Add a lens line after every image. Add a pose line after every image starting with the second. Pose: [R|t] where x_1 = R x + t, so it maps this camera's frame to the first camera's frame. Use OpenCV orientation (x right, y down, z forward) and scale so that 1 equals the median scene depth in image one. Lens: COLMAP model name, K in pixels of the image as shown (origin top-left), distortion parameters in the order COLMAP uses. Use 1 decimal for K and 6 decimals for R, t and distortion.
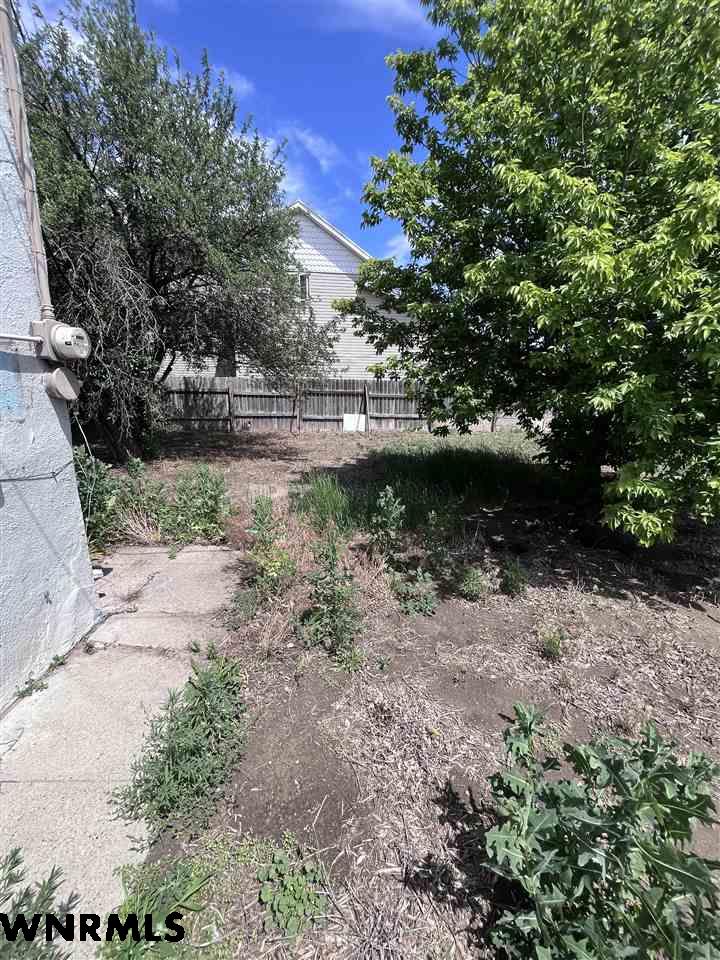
lens RADIAL K [[388.0, 0, 363.0], [0, 388.0, 475.4], [0, 0, 1]] dist [-0.002940, 0.000155]
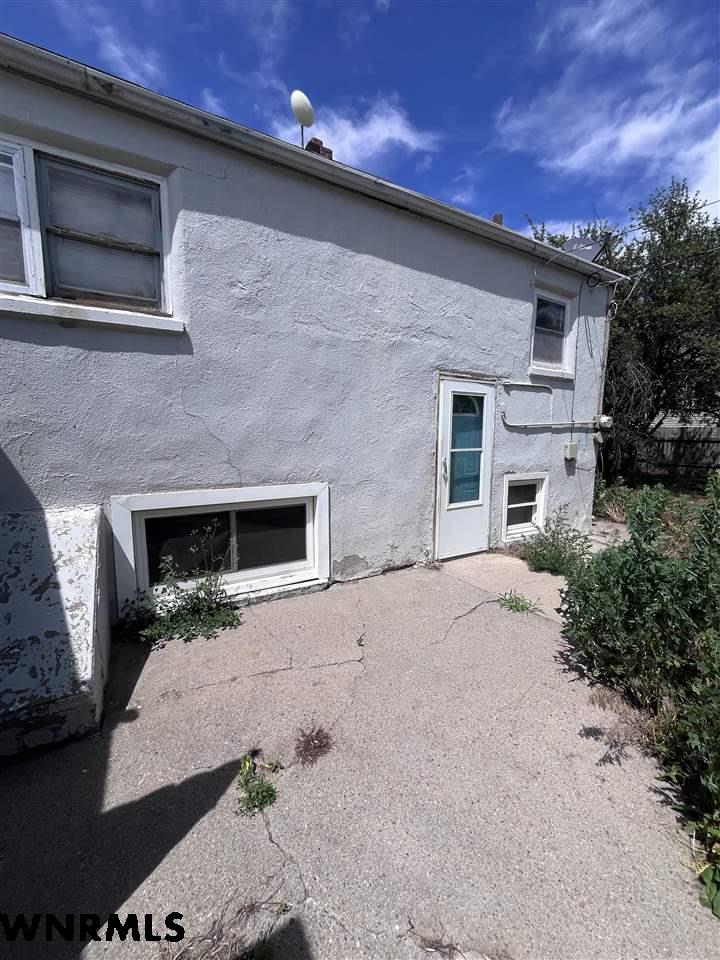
lens RADIAL K [[388.0, 0, 363.4], [0, 388.0, 480.0], [0, 0, 1]] dist [-0.002940, 0.000155]
pose [[0.433230, 0.112007, -0.894296, 0.541169], [-0.206297, 0.978229, 0.022581, 0.188302], [0.877356, 0.174708, 0.446905, -0.900204]]
